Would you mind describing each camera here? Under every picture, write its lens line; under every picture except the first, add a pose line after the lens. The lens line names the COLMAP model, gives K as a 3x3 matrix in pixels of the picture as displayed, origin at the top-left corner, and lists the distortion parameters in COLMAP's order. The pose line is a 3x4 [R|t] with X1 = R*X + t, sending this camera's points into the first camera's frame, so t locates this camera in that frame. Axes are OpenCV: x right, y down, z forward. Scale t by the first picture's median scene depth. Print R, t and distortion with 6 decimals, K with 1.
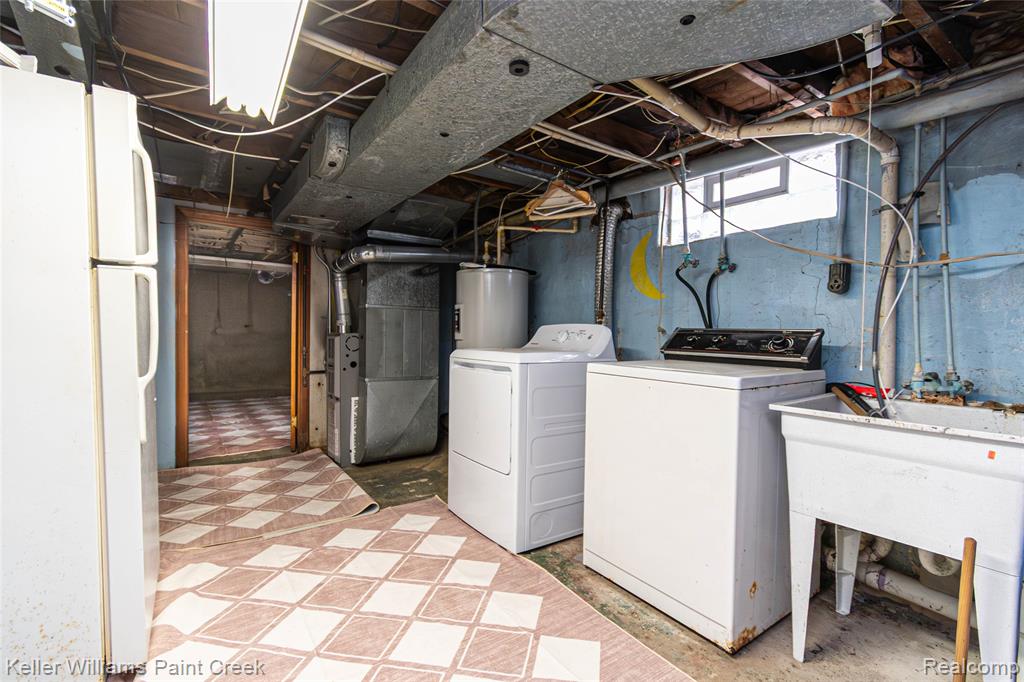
lens RADIAL K [[458.3, 0, 515.0], [0, 458.3, 343.3], [0, 0, 1]] dist [0.000780, -0.000142]
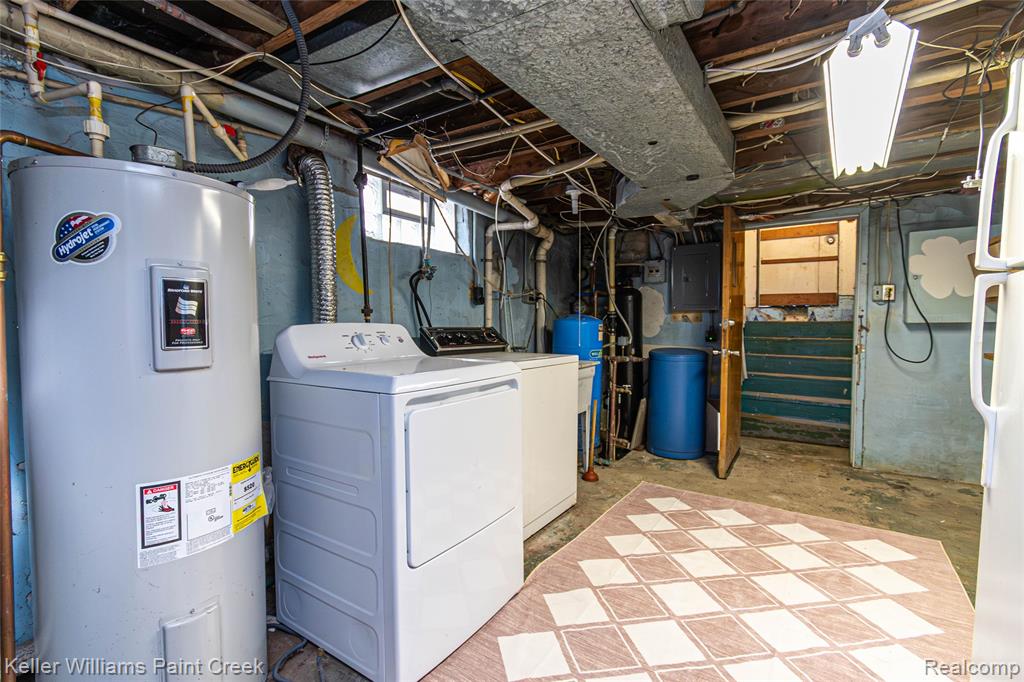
lens RADIAL K [[458.3, 0, 515.0], [0, 458.3, 343.3], [0, 0, 1]] dist [0.000780, -0.000142]
pose [[-0.355910, -0.055854, 0.932850, -0.896700], [0.016586, 0.997678, 0.066064, -0.077021], [-0.934373, 0.038985, -0.354157, 1.471287]]
